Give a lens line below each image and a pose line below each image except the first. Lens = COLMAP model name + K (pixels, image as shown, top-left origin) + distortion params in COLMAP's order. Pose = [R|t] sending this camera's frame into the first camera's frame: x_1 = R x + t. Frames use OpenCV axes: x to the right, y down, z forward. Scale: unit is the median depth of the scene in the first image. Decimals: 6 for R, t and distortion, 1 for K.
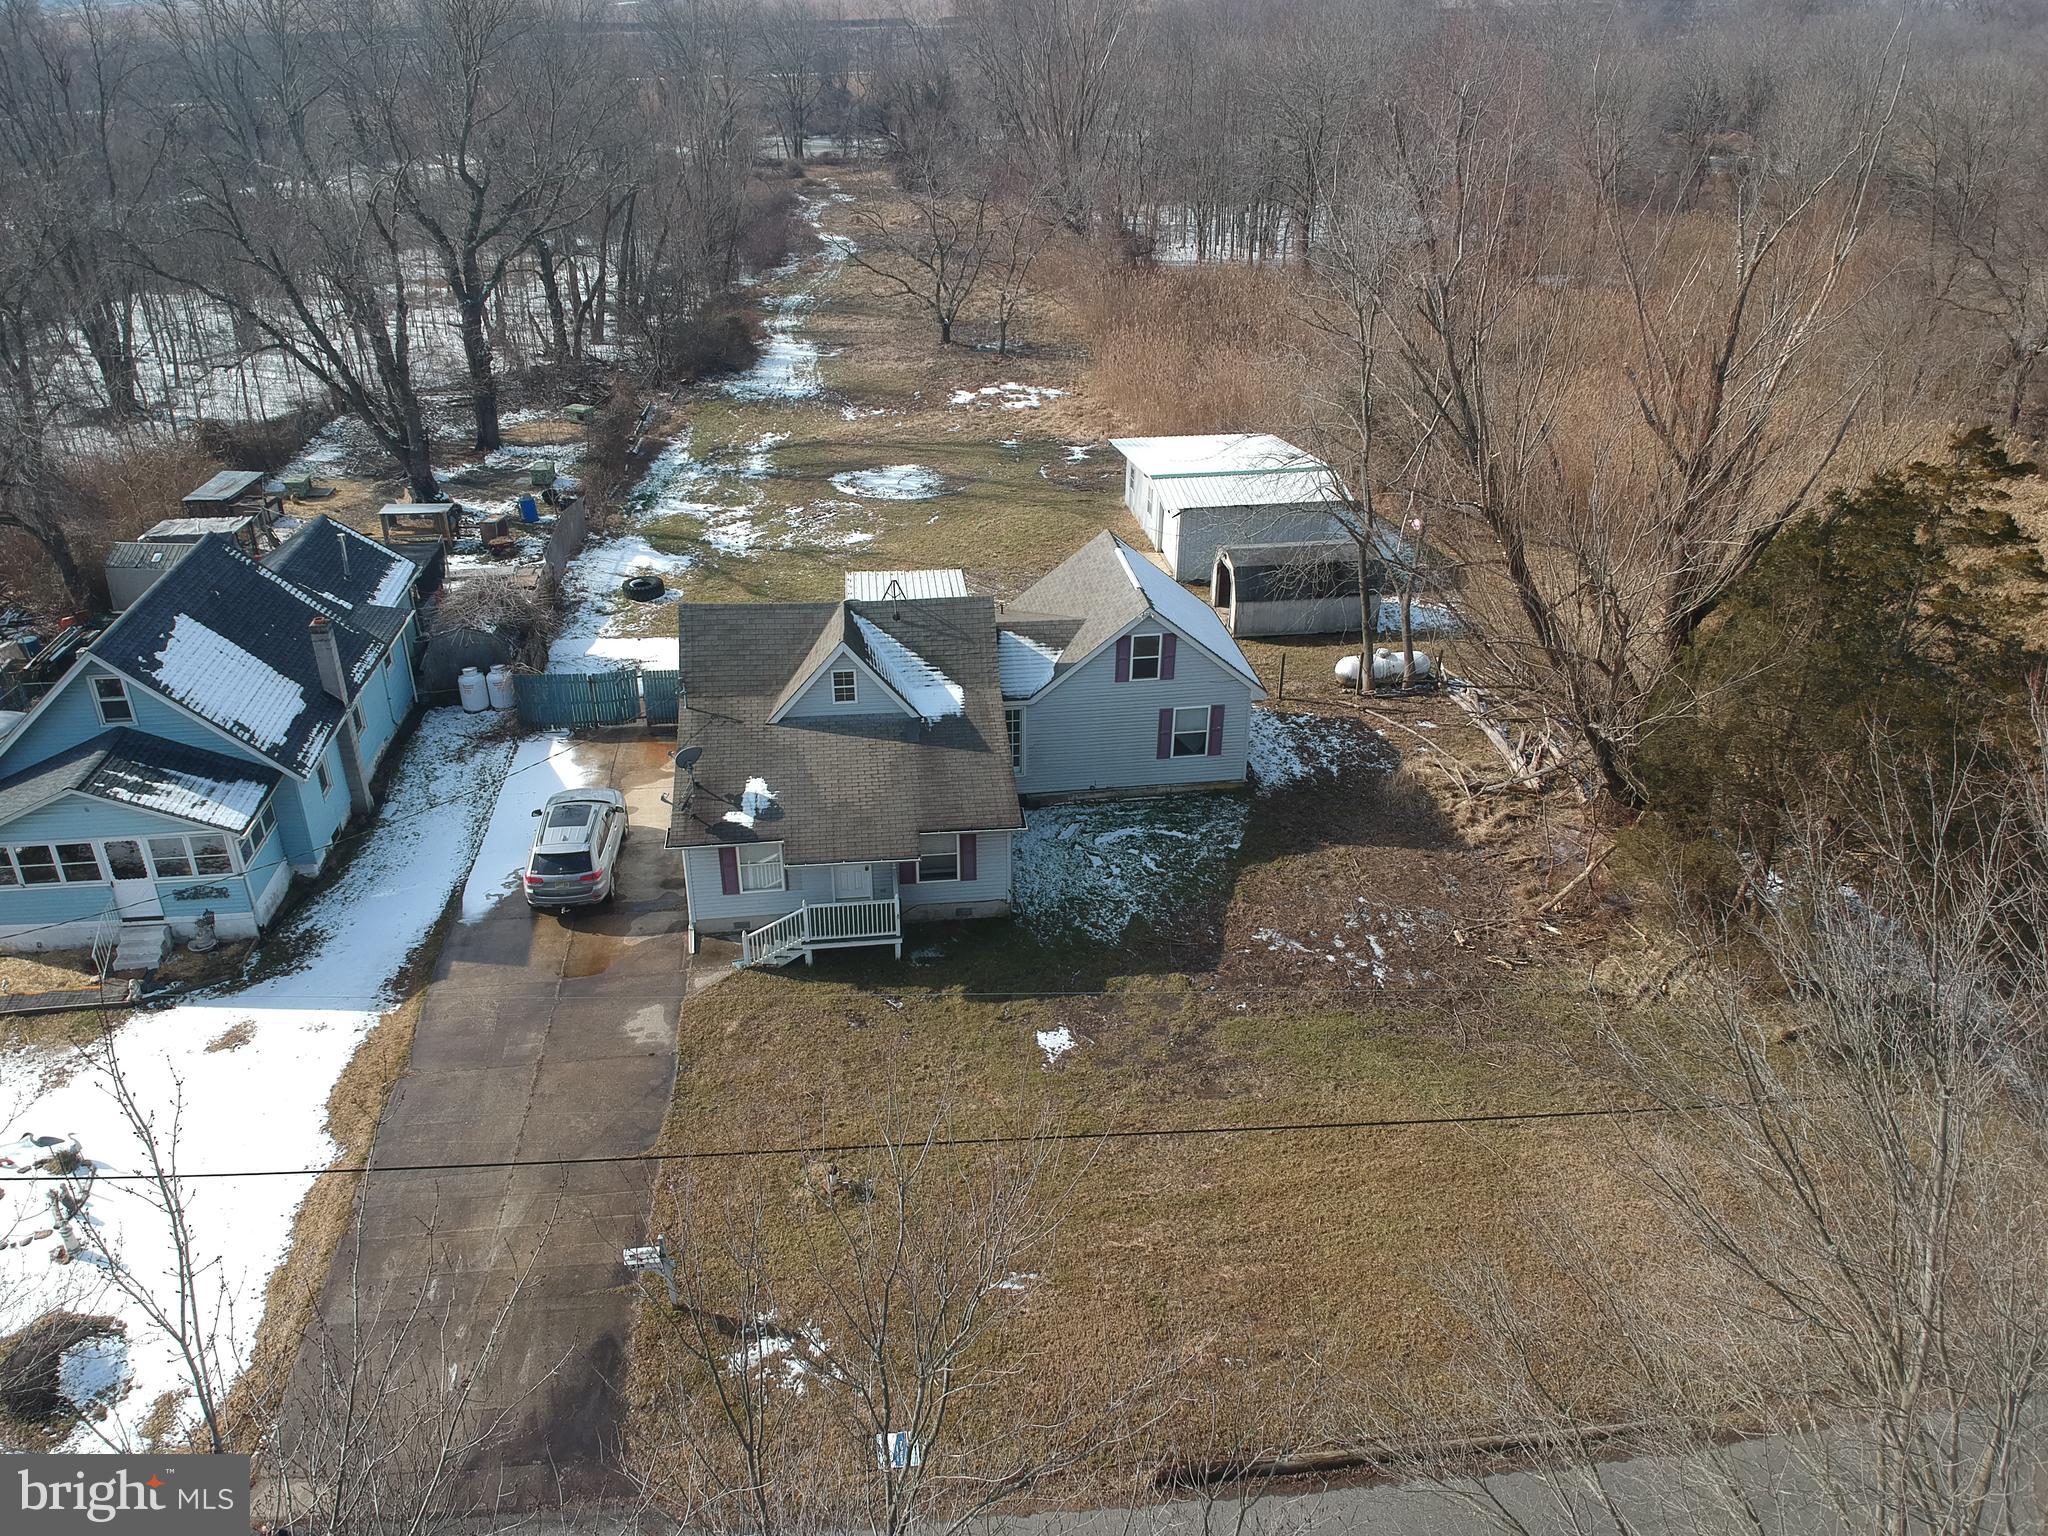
lens RADIAL K [[1485.6, 0, 1023.5], [0, 1485.6, 761.9], [0, 0, 1]] dist [0.170251, -0.405542]
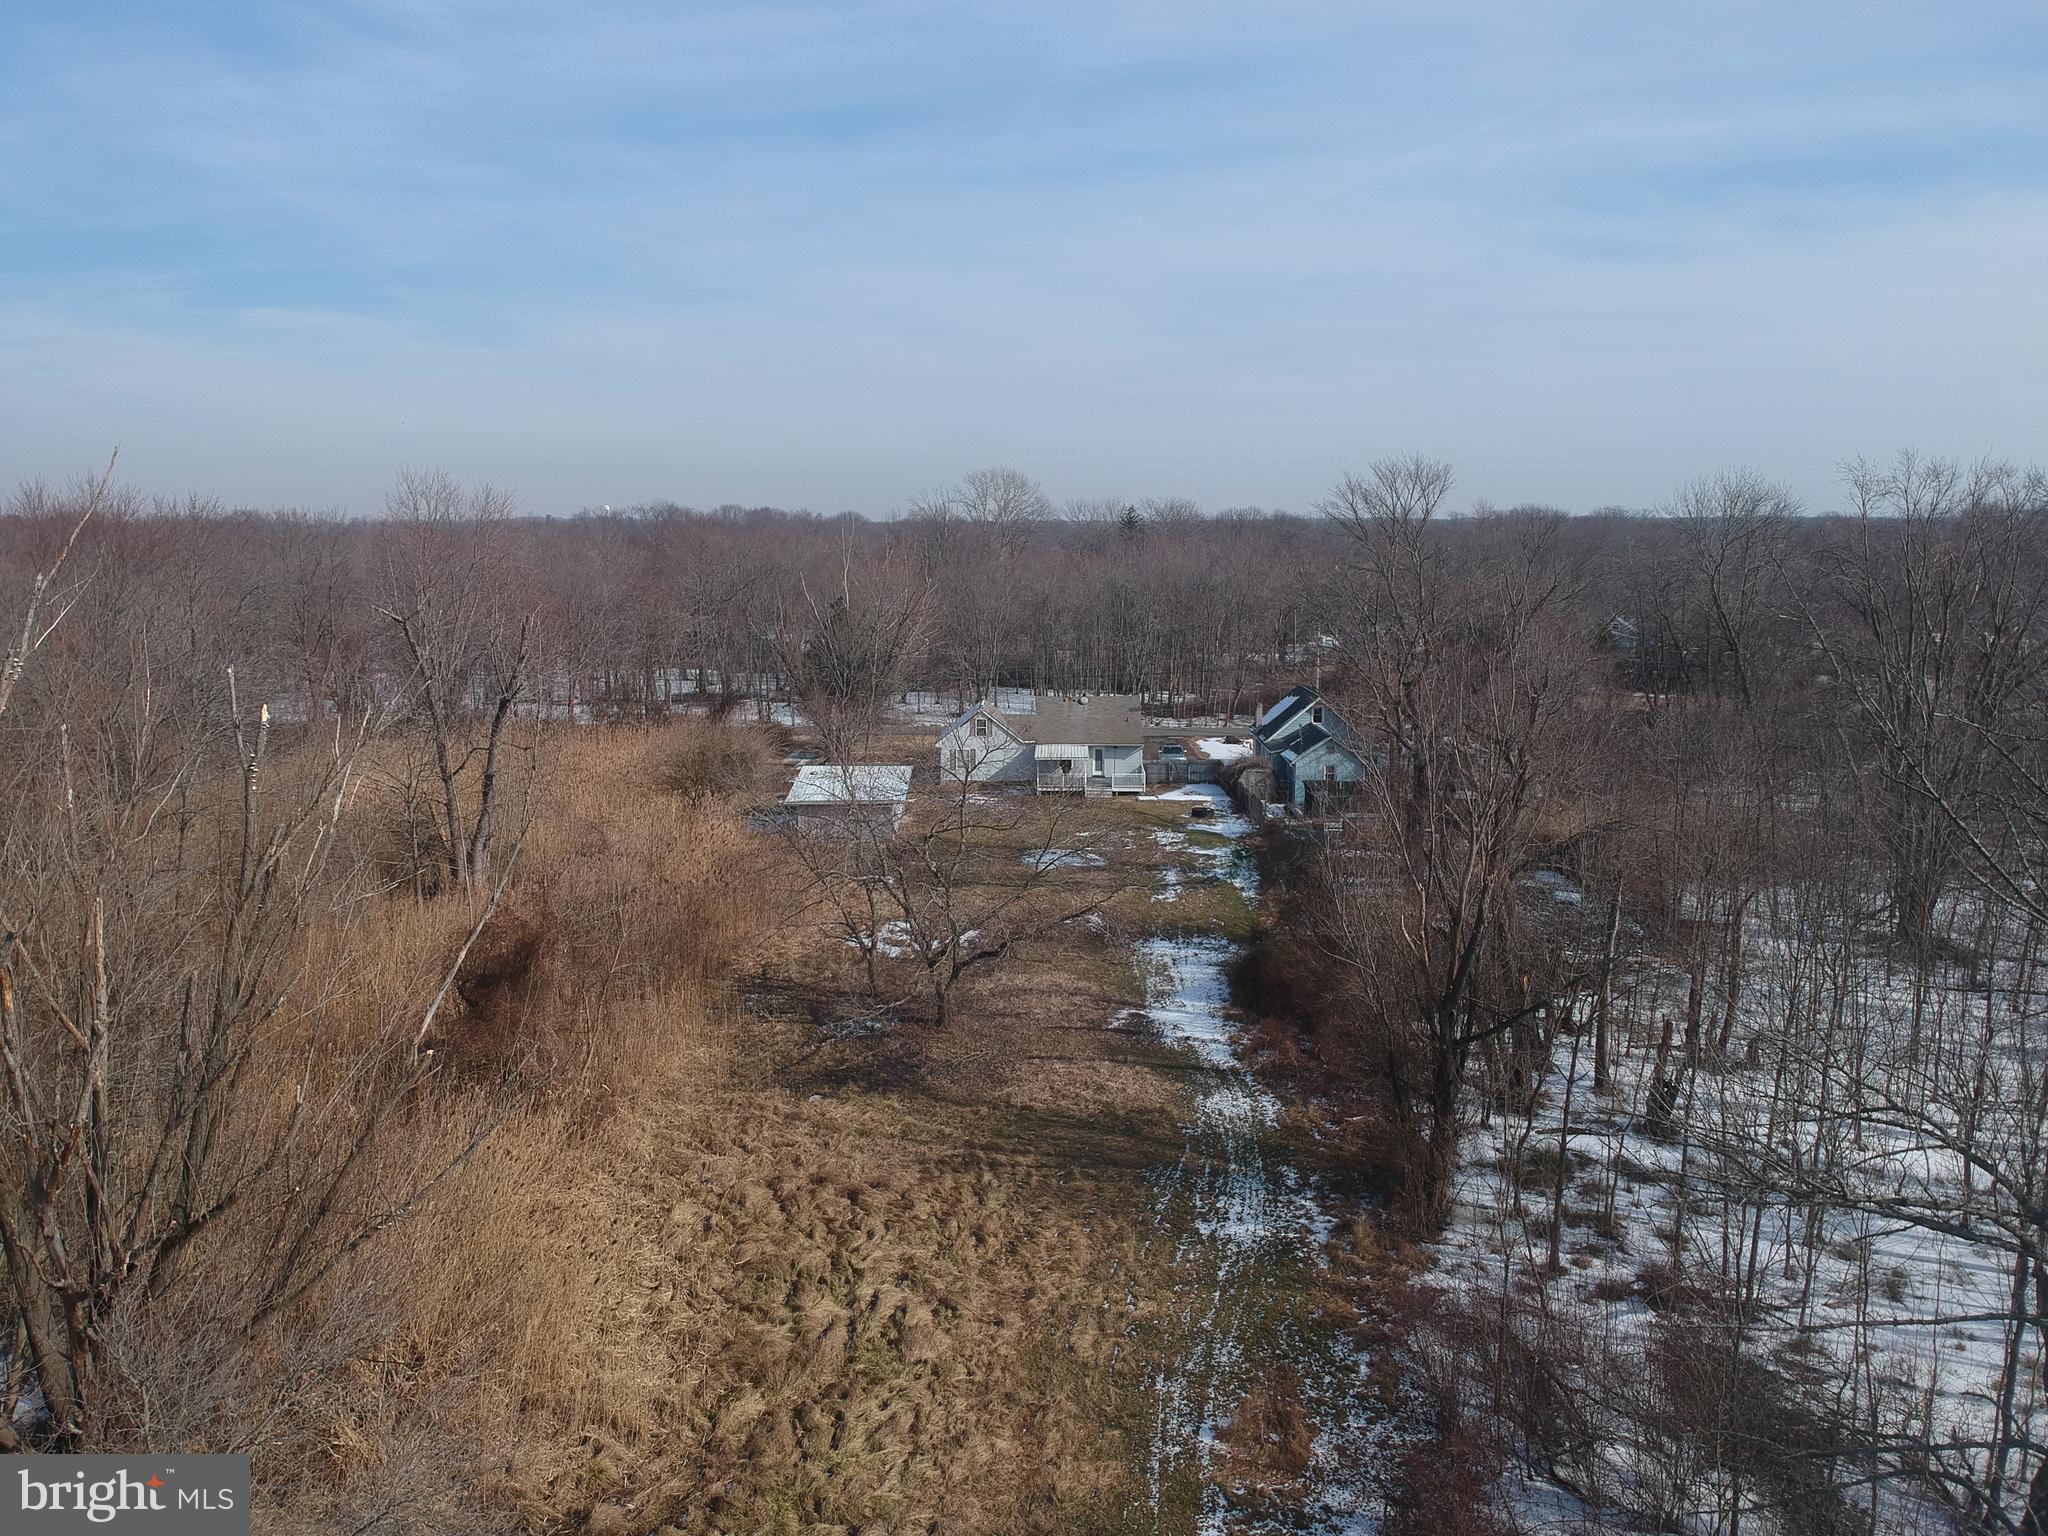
lens RADIAL K [[1479.5, 0, 1025.2], [0, 1479.5, 773.1], [0, 0, 1]] dist [0.164543, -0.323916]
pose [[-0.990591, -0.031940, 0.133074, -0.400332], [0.054398, 0.800366, 0.597038, -1.777958], [-0.125578, 0.598660, -0.791098, 3.480442]]
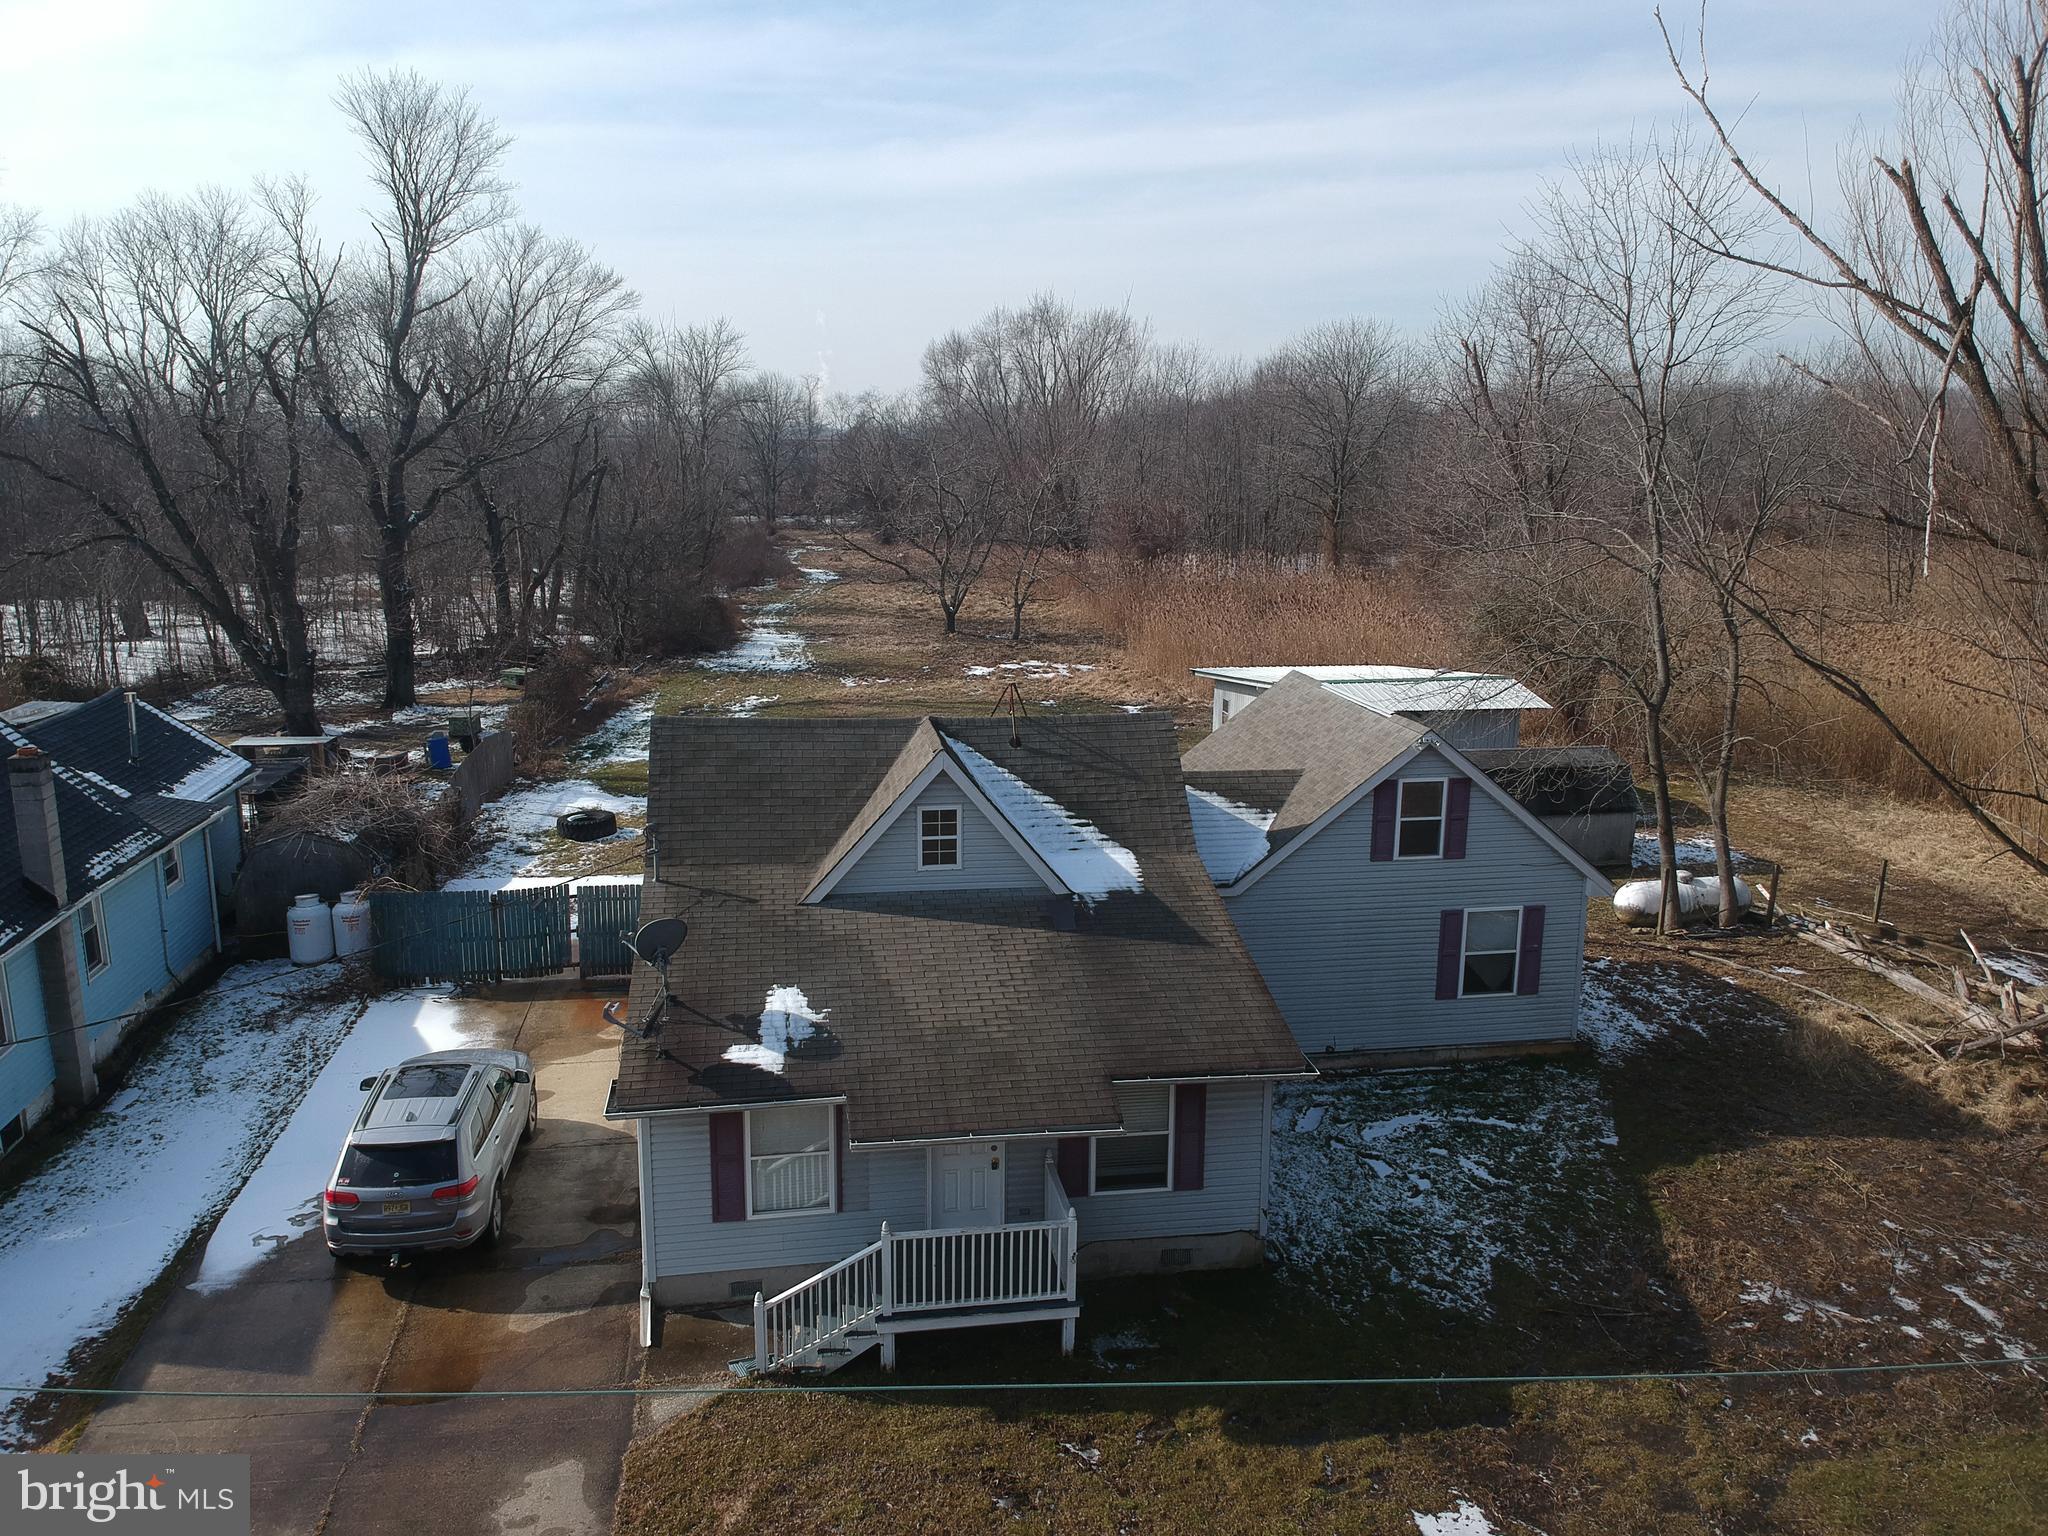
lens RADIAL K [[1495.9, 0, 1020.6], [0, 1495.9, 766.9], [0, 0, 1]] dist [0.087866, -0.155999]
pose [[0.999311, -0.003610, 0.036946, -0.105980], [0.013221, 0.964611, -0.263344, 0.069836], [-0.034688, 0.263651, 0.963994, 0.427740]]
